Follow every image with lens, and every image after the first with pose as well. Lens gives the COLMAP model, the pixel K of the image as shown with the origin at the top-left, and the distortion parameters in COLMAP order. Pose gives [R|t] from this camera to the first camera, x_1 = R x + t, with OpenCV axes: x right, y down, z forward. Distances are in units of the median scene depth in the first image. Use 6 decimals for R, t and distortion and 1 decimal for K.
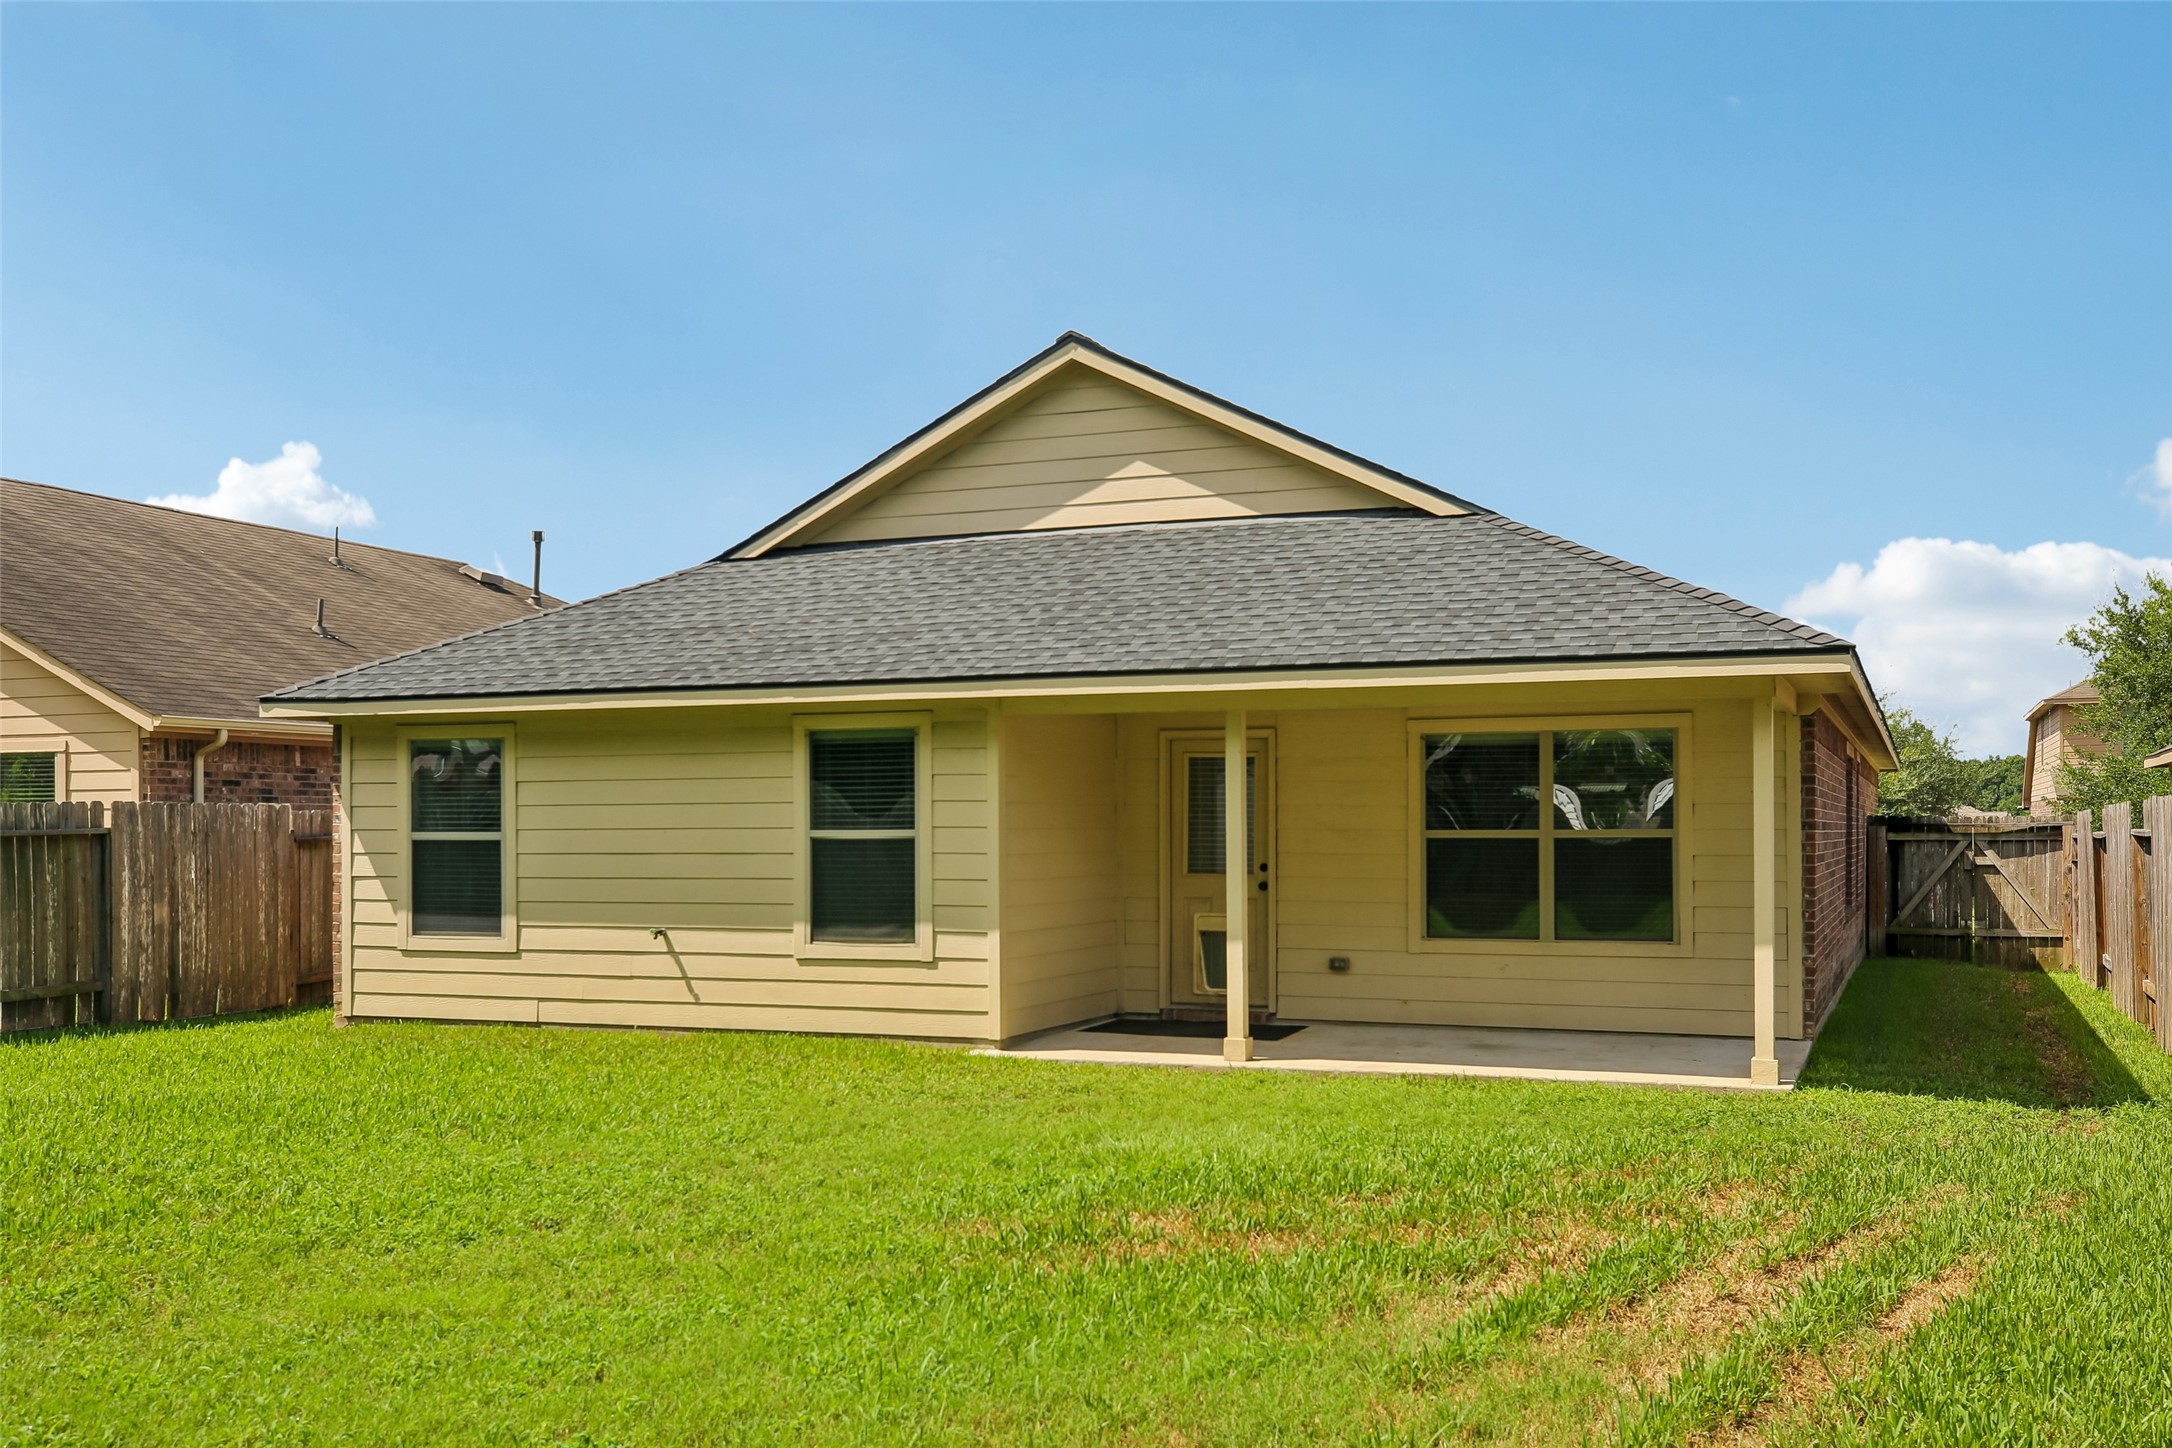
lens RADIAL K [[2114.4, 0, 1083.8], [0, 2114.4, 835.8], [0, 0, 1]] dist [0.013668, 0.003098]
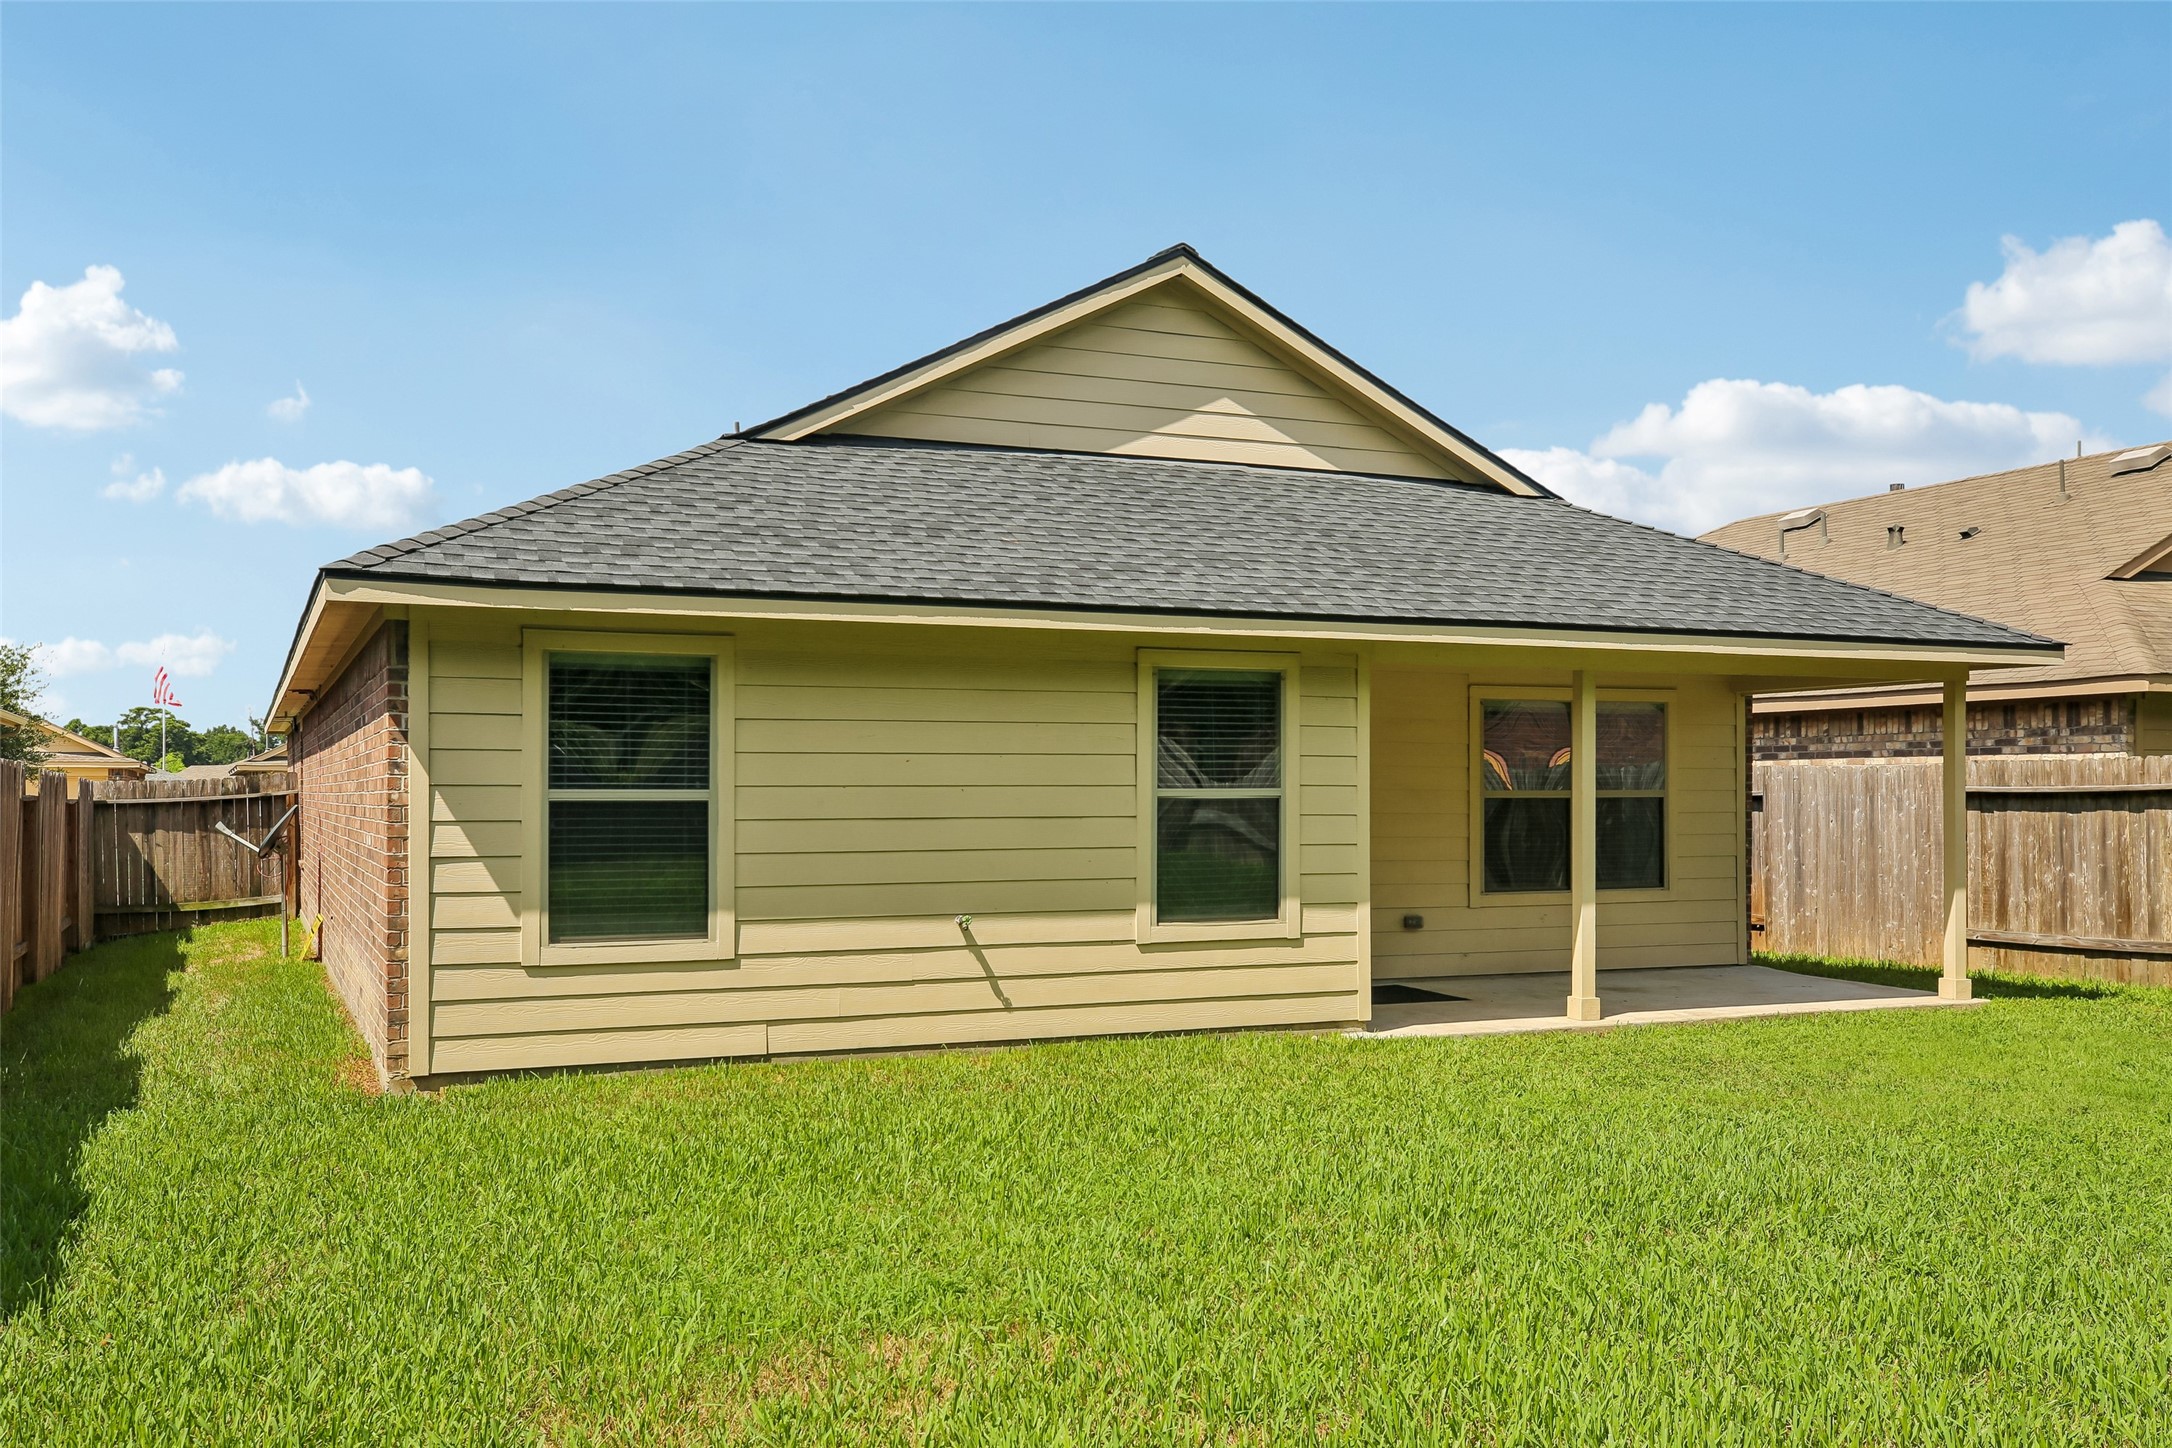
lens RADIAL K [[1912.4, 0, 1091.9], [0, 1912.4, 782.3], [0, 0, 1]] dist [0.009163, 0.015697]
pose [[0.696139, 0.005810, 0.717884, -0.647477], [0.000033, 0.999967, -0.008125, 0.001032], [-0.717907, 0.005680, 0.696115, 0.468962]]
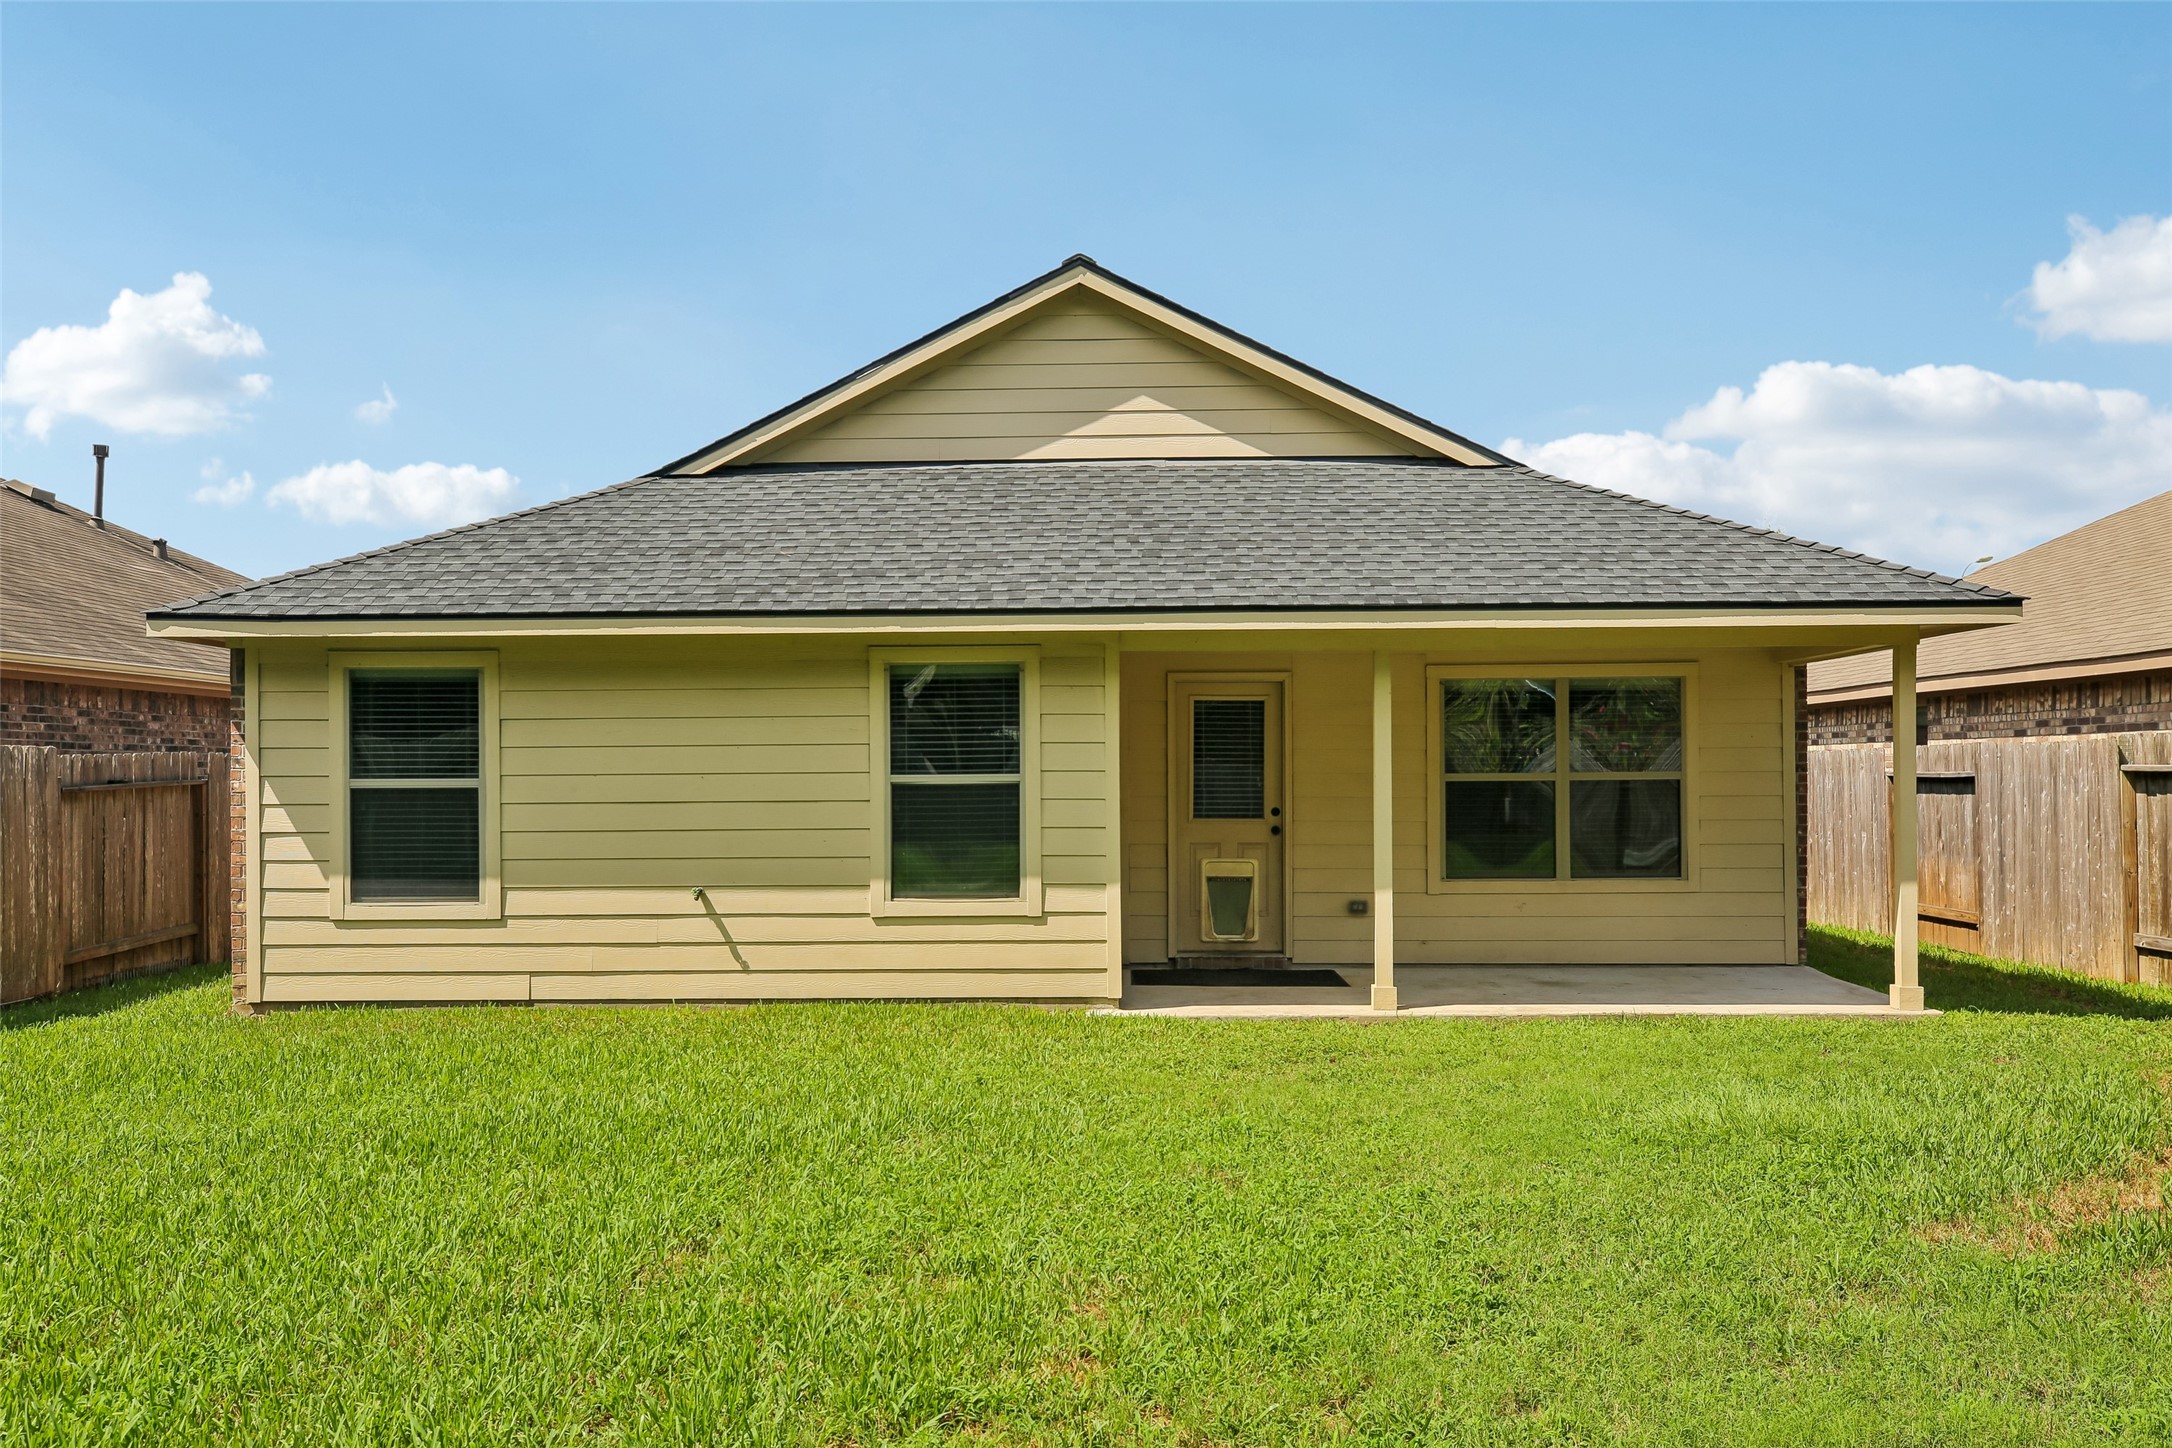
lens RADIAL K [[1912.4, 0, 1091.9], [0, 1912.4, 782.3], [0, 0, 1]] dist [0.009163, 0.015697]
pose [[0.934500, -0.003958, 0.355941, -0.320880], [0.004414, 0.999990, -0.000470, 0.001261], [-0.355936, 0.002010, 0.934508, 0.194805]]
